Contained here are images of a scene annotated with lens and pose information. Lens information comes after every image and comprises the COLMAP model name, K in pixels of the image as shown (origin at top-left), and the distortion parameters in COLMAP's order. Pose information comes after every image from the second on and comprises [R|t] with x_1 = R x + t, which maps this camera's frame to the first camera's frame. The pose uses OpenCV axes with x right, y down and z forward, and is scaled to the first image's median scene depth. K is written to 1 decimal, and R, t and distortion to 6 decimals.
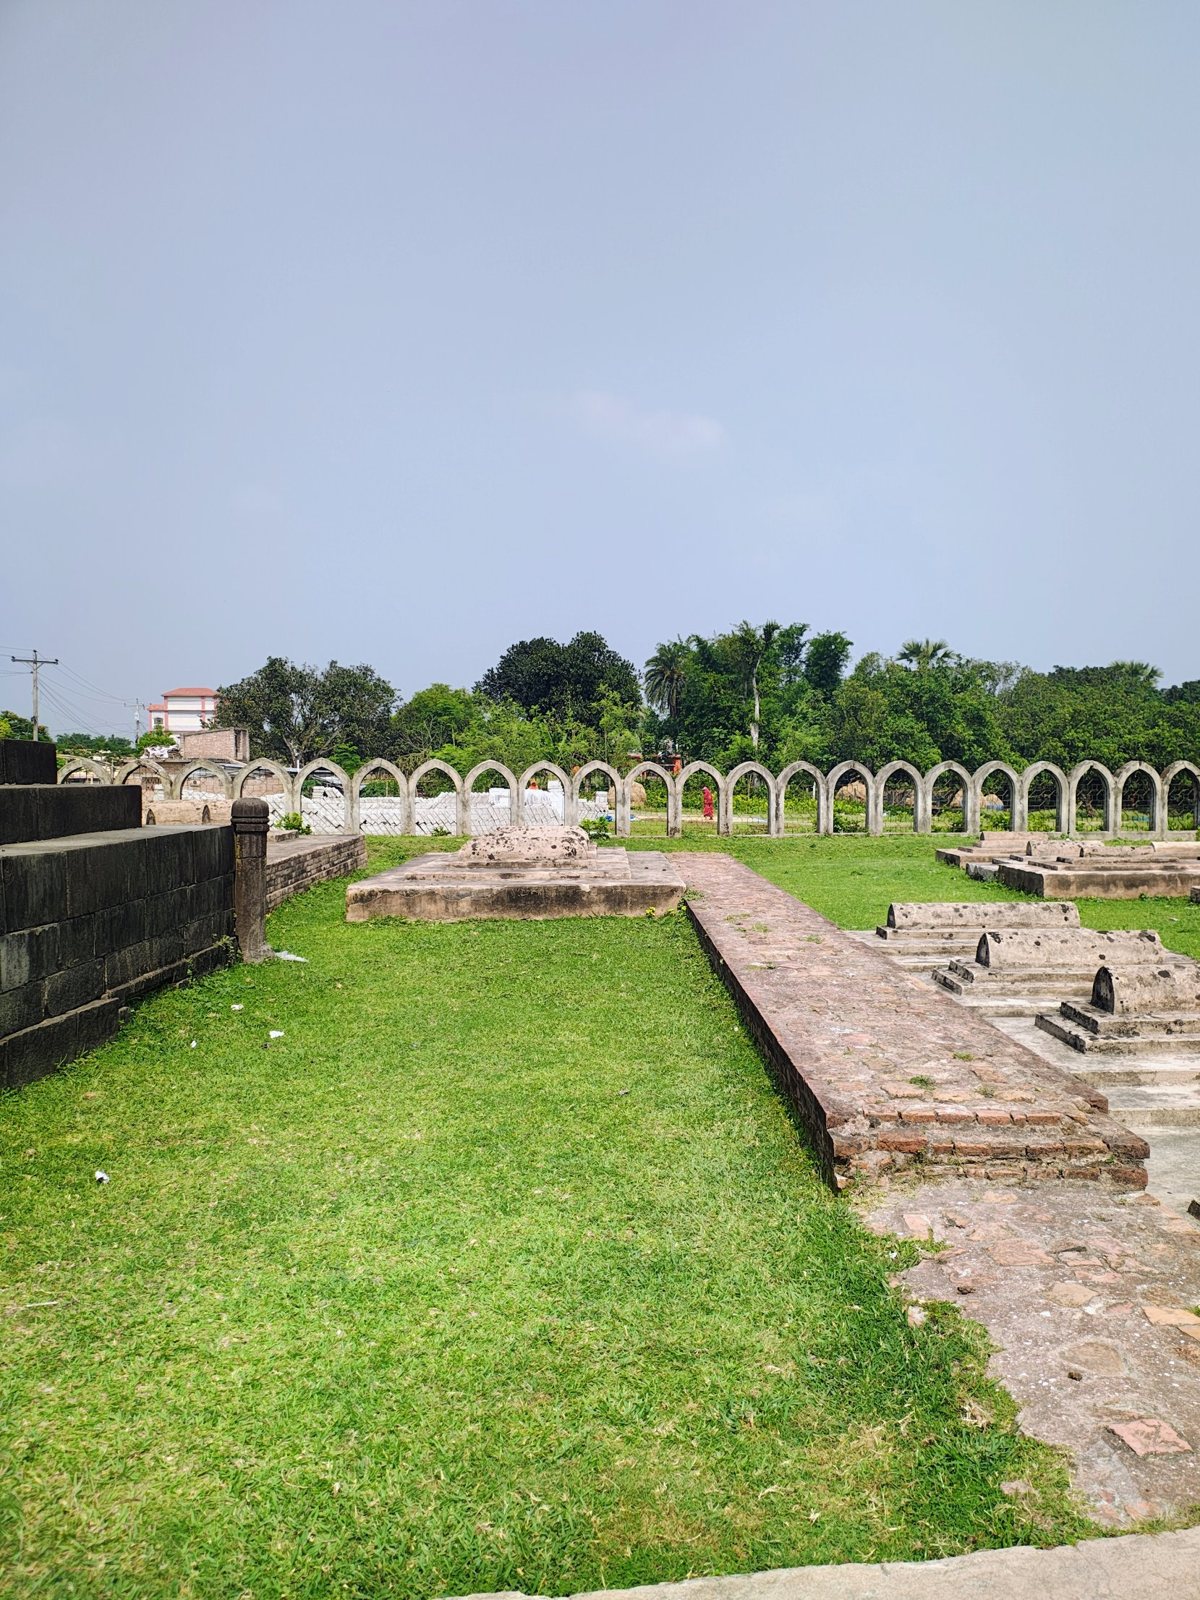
lens RADIAL K [[1286.1, 0, 600.0], [0, 1286.1, 800.0], [0, 0, 1]] dist [0.115261, -0.177738]
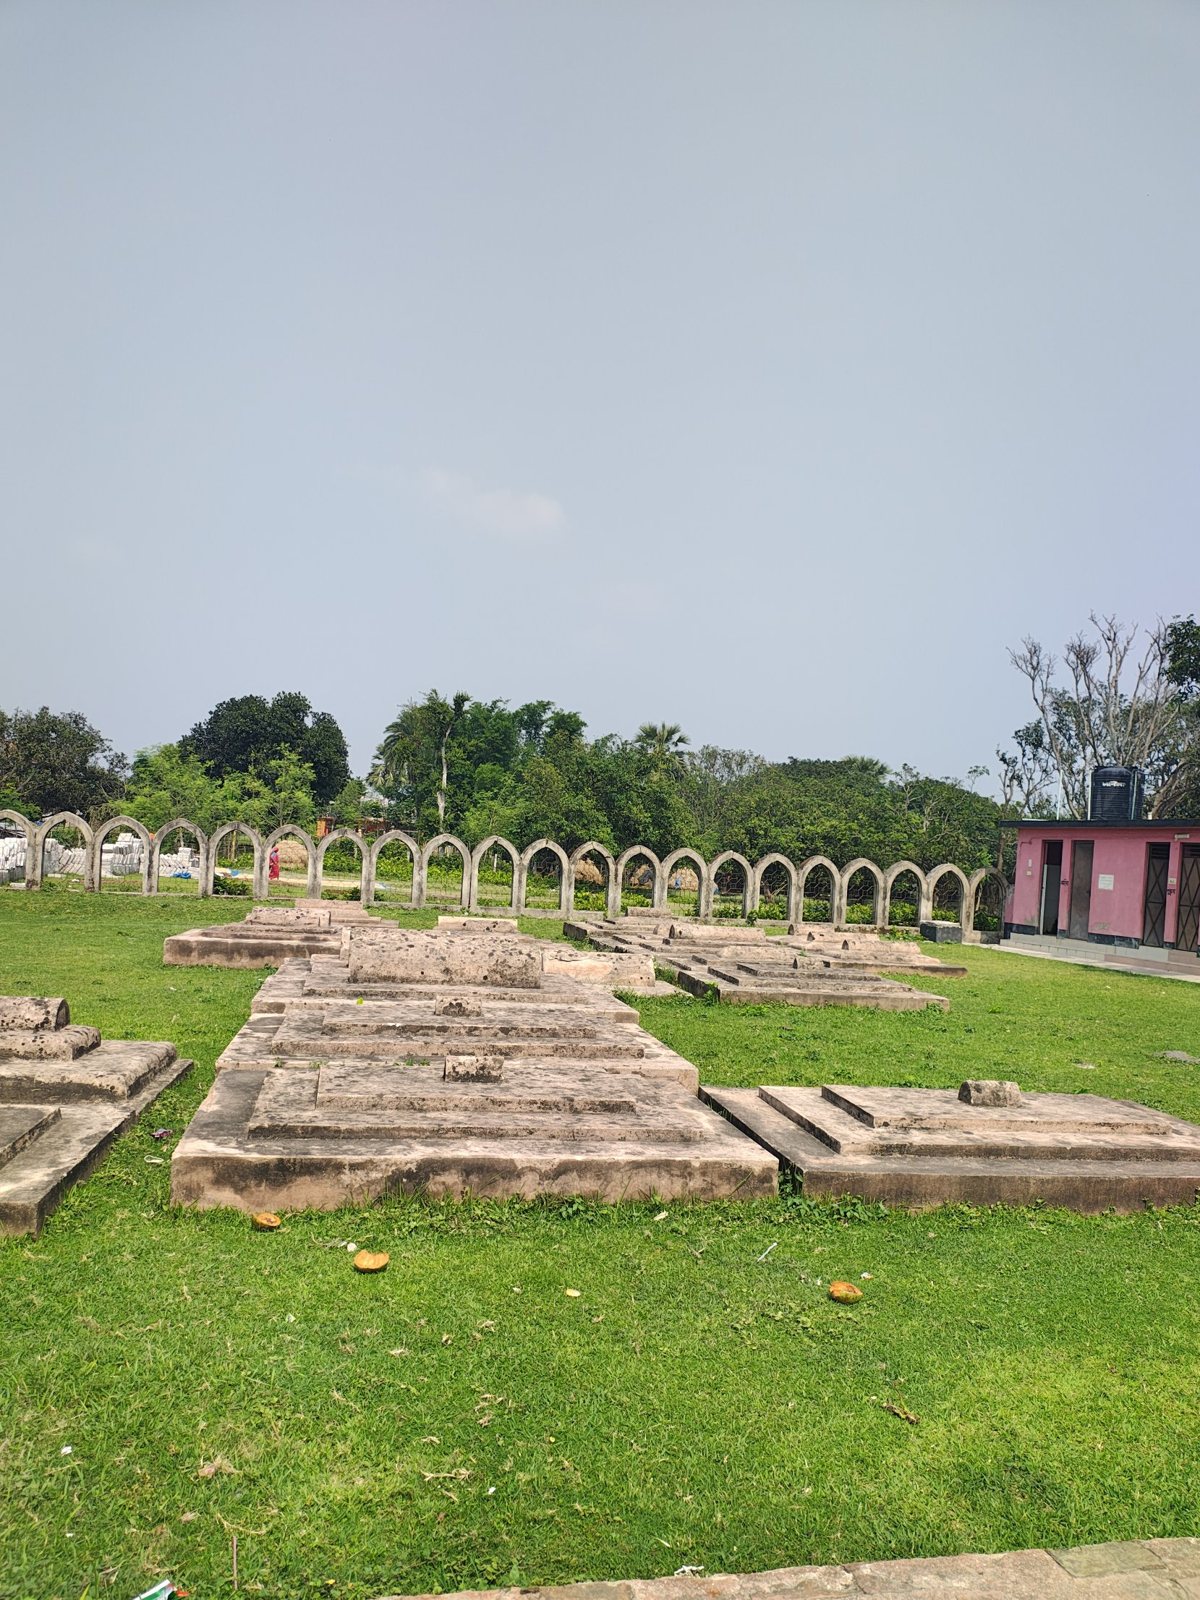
lens RADIAL K [[1242.1, 0, 633.5], [0, 1242.1, 849.1], [0, 0, 1]] dist [0.102976, -0.166290]
pose [[0.997566, 0.055280, 0.042507, 0.230182], [-0.054414, 0.998292, -0.021262, -0.002836], [-0.043610, 0.018897, 0.998870, 0.023023]]
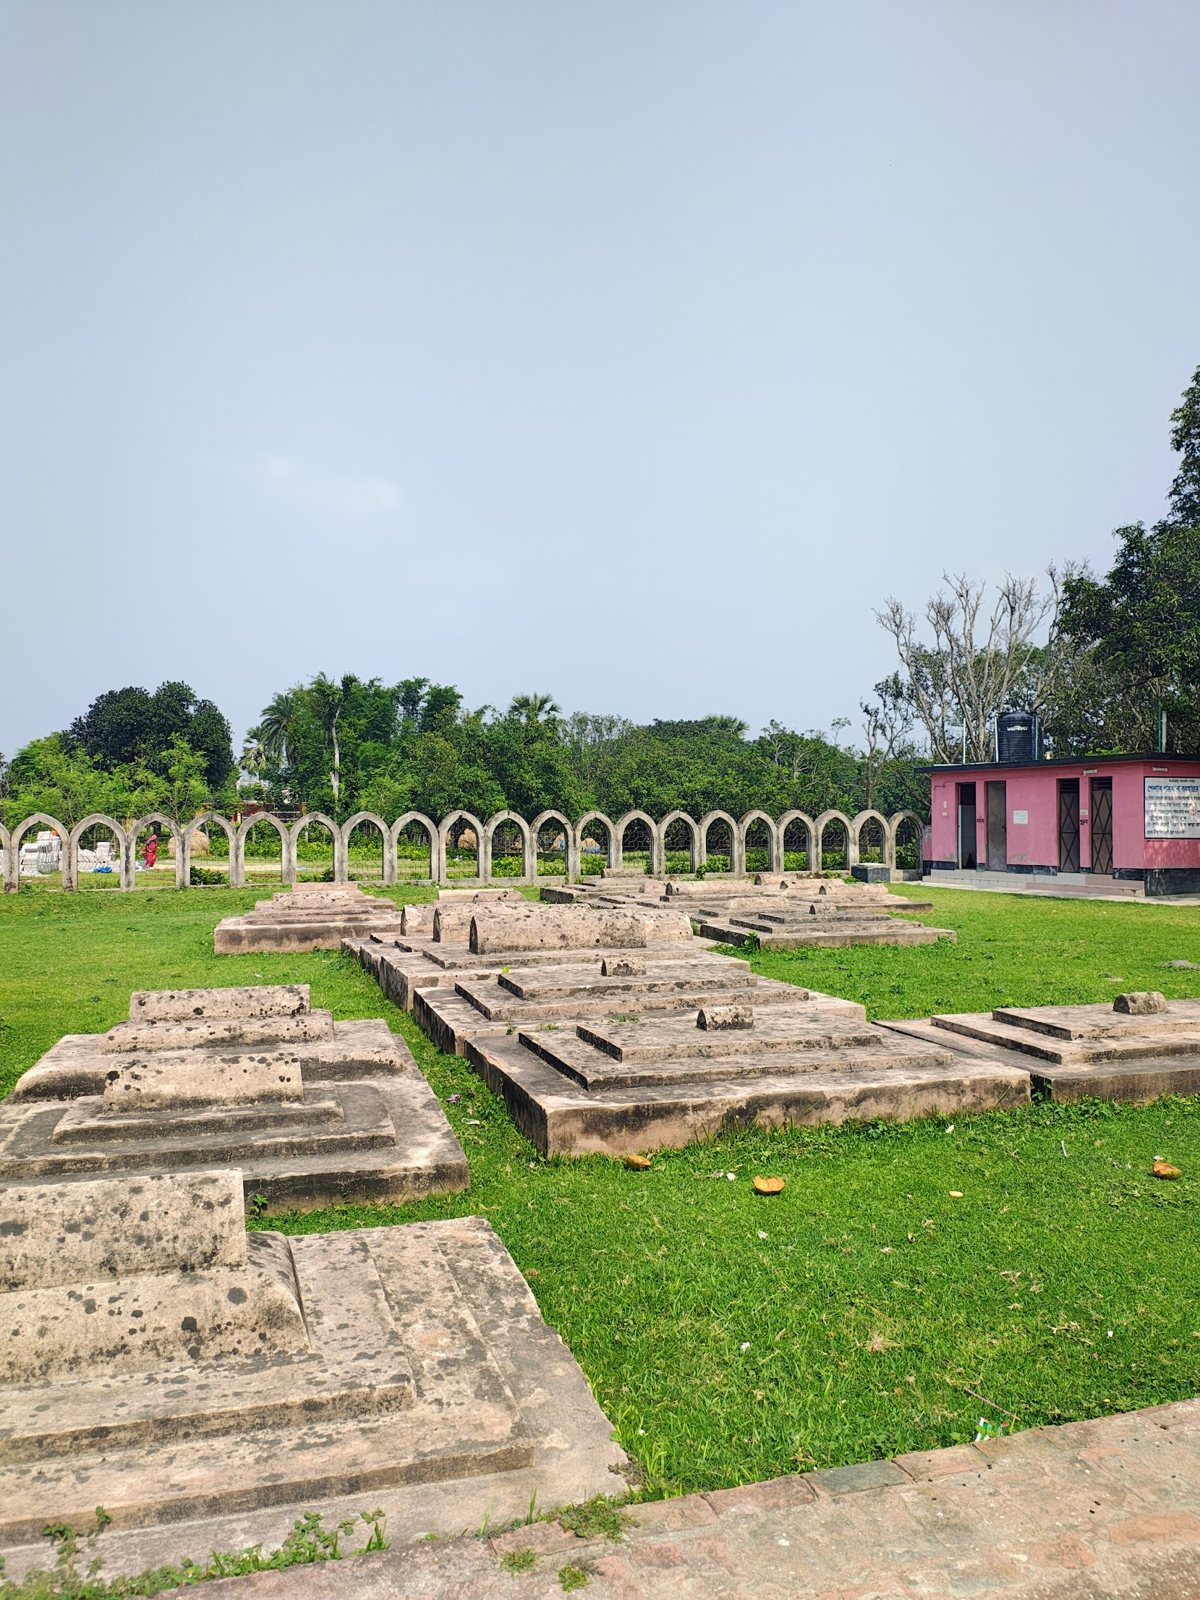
lens RADIAL K [[1209.5, 0, 595.4], [0, 1209.5, 805.8], [0, 0, 1]] dist [0.062026, -0.140571]
pose [[0.987596, -0.006980, 0.156860, 0.173108], [0.011647, 0.999516, -0.028851, -0.002429], [-0.156583, 0.030320, 0.987199, 0.015560]]
